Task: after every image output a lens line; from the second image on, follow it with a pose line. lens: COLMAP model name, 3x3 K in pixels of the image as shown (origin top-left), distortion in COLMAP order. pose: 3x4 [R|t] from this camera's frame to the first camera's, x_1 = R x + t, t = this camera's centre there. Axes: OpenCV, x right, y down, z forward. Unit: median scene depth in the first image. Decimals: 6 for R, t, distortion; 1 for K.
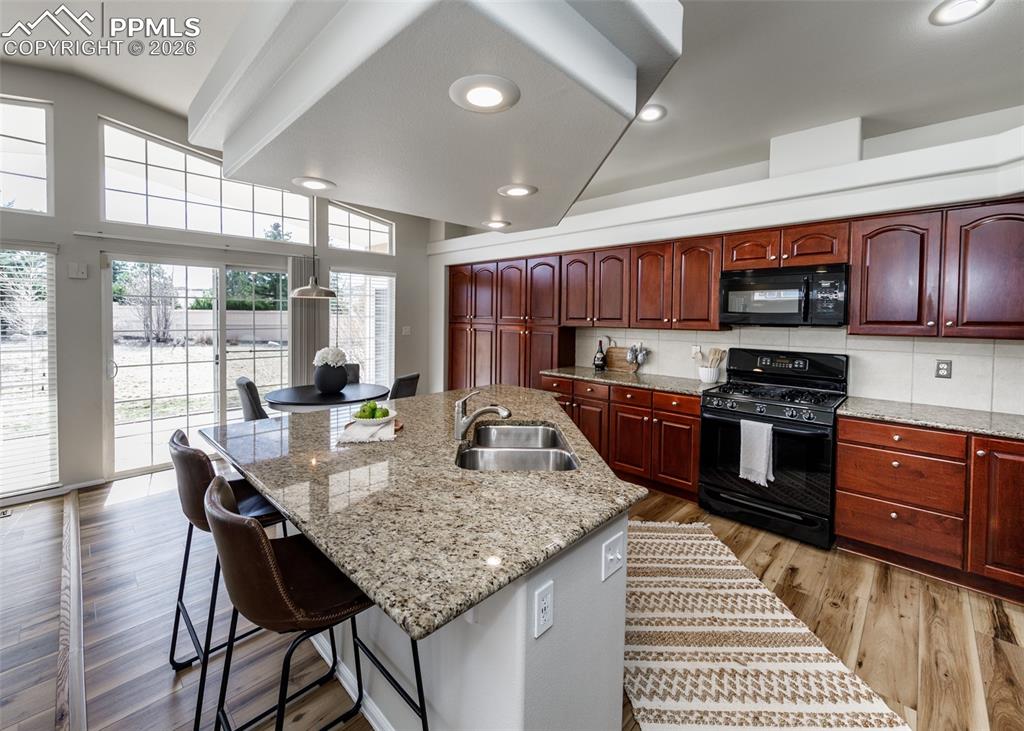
lens RADIAL K [[425.4, 0, 480.9], [0, 425.4, 329.5], [0, 0, 1]] dist [0.008573, -0.001071]
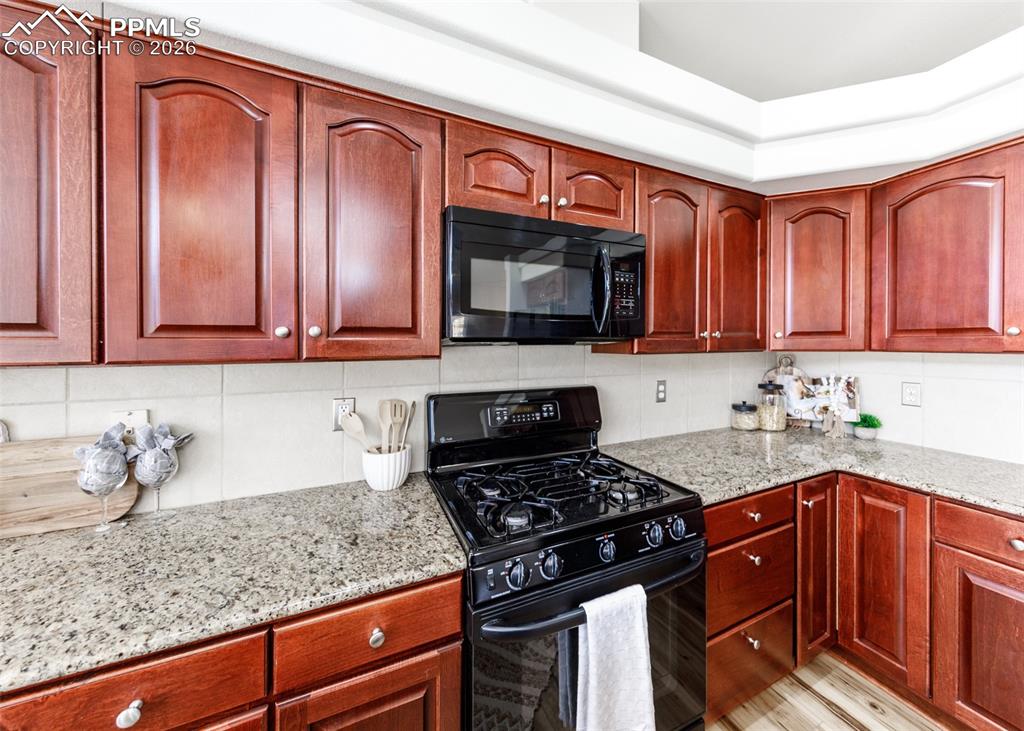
lens RADIAL K [[371.3, 0, 525.8], [0, 371.3, 344.1], [0, 0, 1]] dist [0.002101, -0.000036]
pose [[0.308138, -0.014017, 0.951238, 0.271103], [0.037033, 0.999310, 0.002729, -0.007854], [-0.950621, 0.034386, 0.308445, 0.857366]]
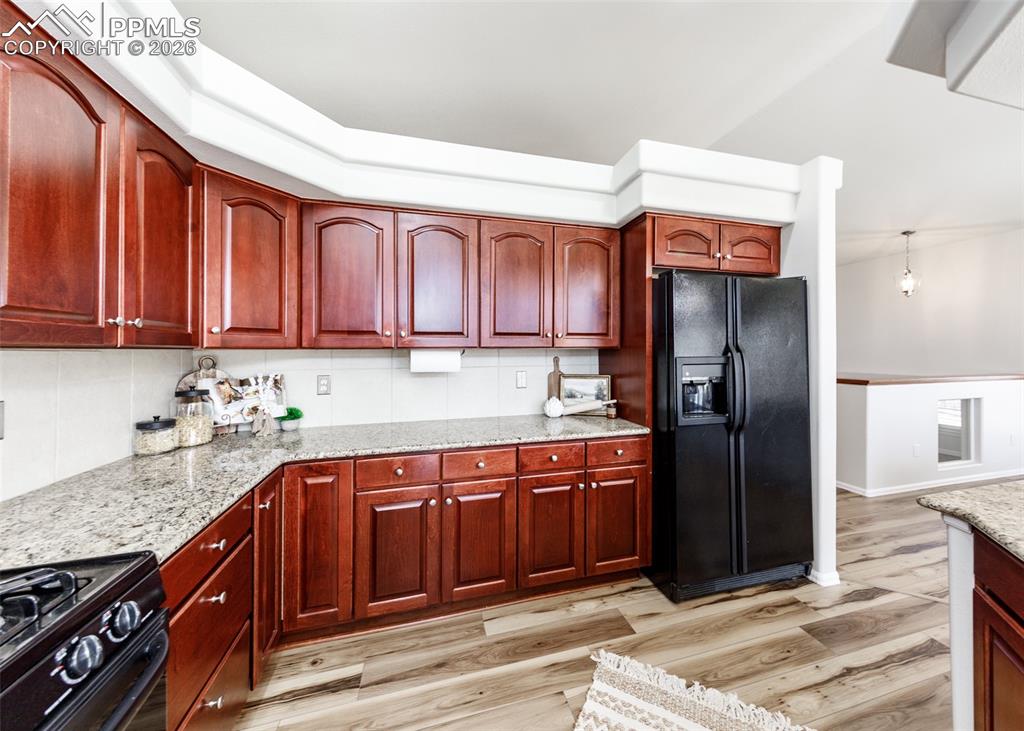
lens RADIAL K [[371.3, 0, 536.7], [0, 371.3, 350.9], [0, 0, 1]] dist [0.002101, -0.000036]
pose [[-0.899633, -0.006992, 0.436590, 0.334140], [0.007788, 0.999456, 0.032053, 0.009169], [-0.436577, 0.032236, -0.899089, 0.919770]]
